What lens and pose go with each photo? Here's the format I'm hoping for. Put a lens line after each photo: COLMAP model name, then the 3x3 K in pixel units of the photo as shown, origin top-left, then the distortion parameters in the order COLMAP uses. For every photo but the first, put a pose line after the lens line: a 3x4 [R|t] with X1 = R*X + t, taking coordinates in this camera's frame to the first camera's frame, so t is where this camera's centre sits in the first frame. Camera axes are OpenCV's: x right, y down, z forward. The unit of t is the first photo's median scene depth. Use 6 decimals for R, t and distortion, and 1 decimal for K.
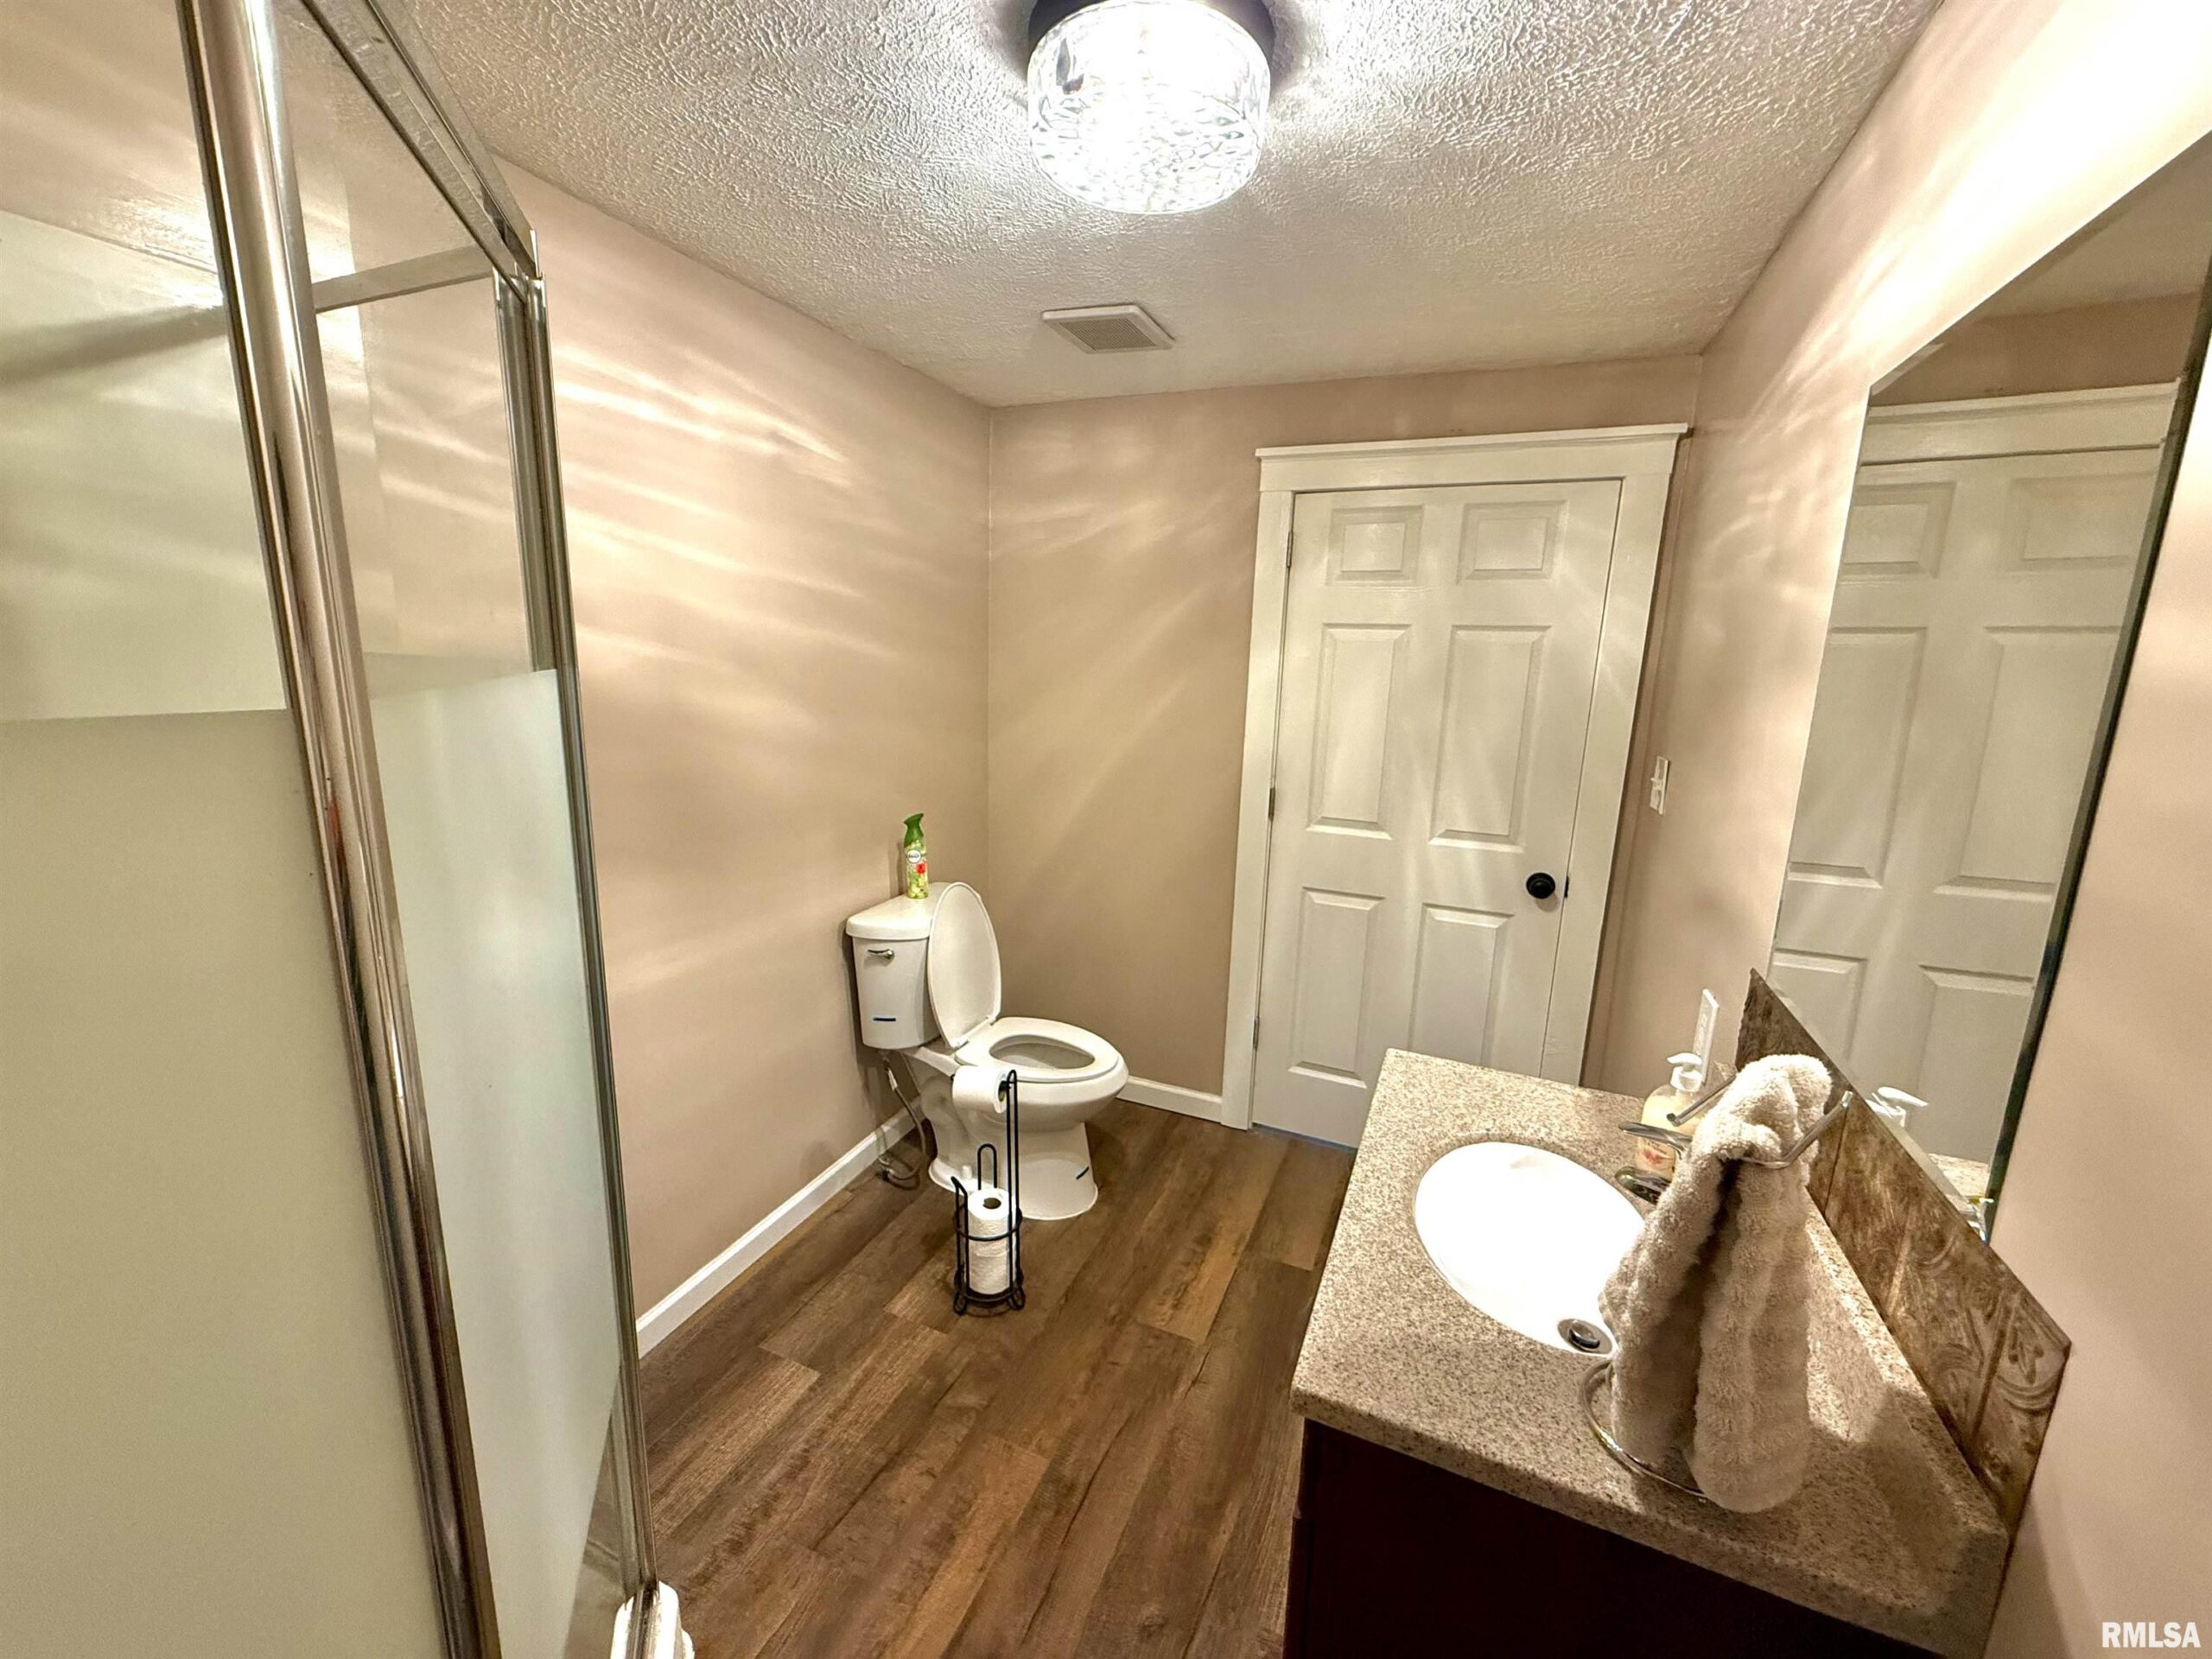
lens RADIAL K [[877.2, 0, 1098.8], [0, 877.2, 829.2], [0, 0, 1]] dist [0.000239, -0.000204]
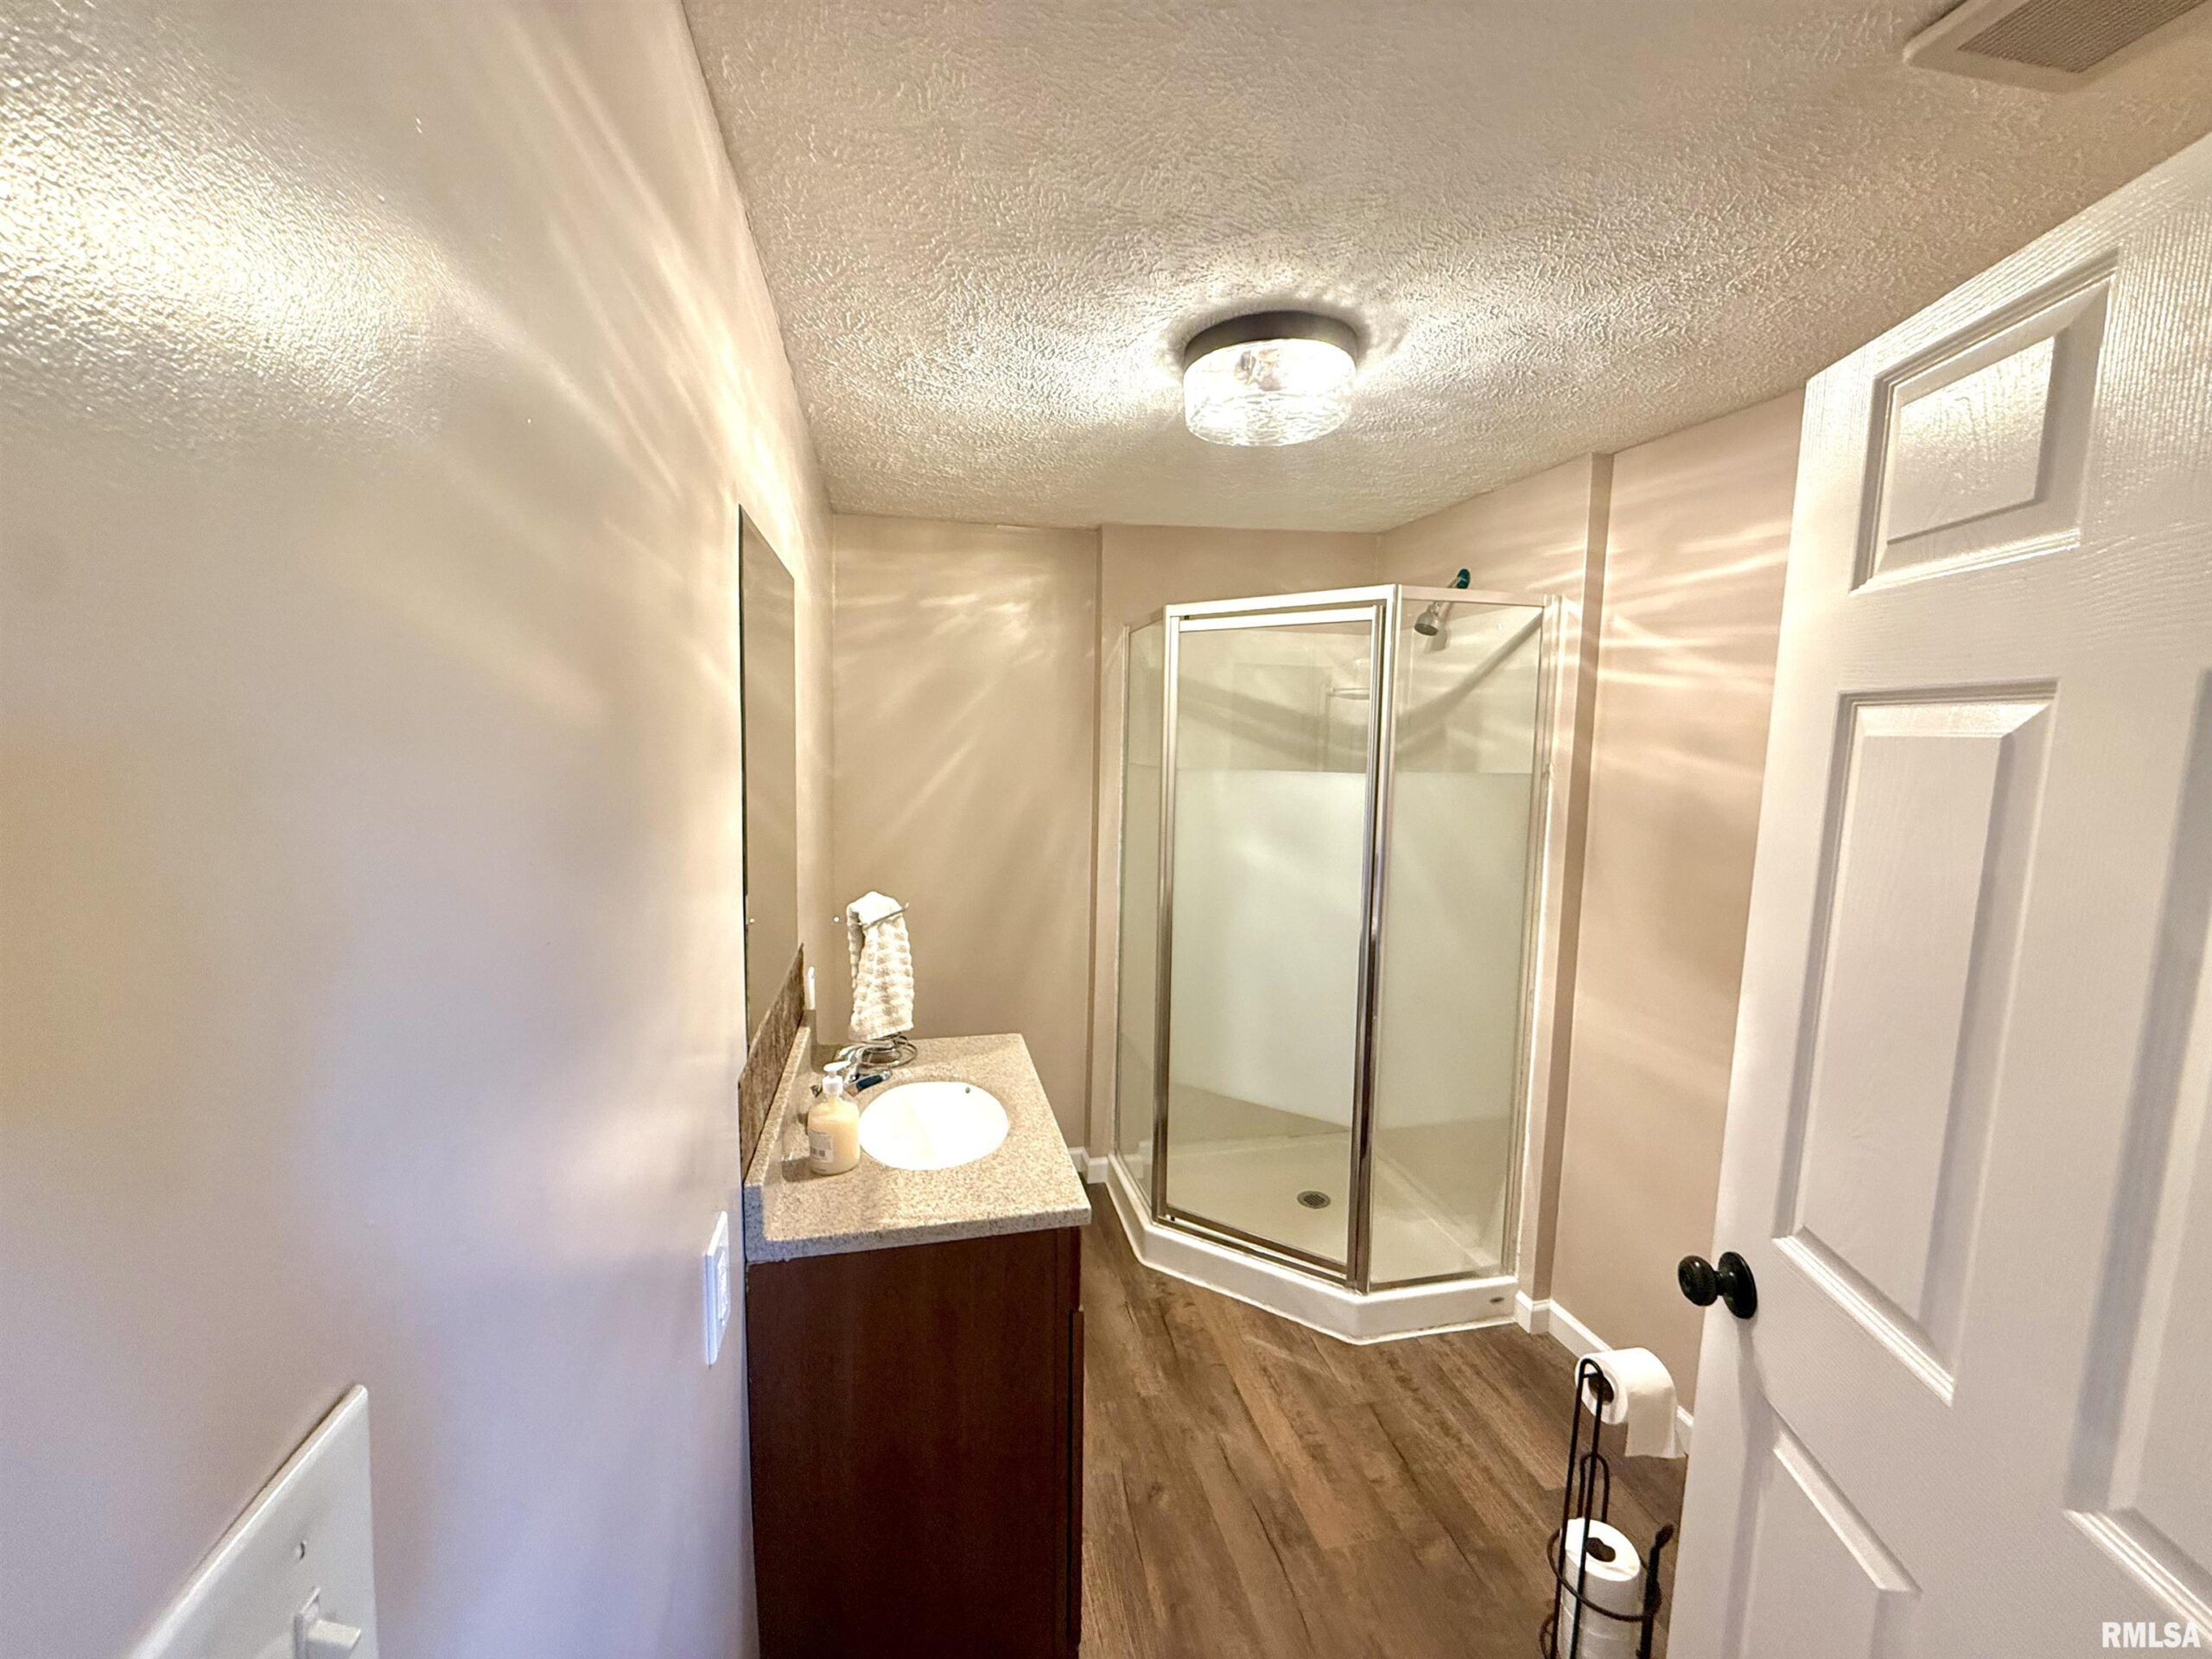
lens RADIAL K [[877.2, 0, 1098.8], [0, 877.2, 829.2], [0, 0, 1]] dist [0.000239, -0.000204]
pose [[-0.800319, 0.021258, -0.599197, 0.779013], [-0.158730, 0.956202, 0.245932, -0.300426], [0.578181, 0.291935, -0.761893, 1.450370]]
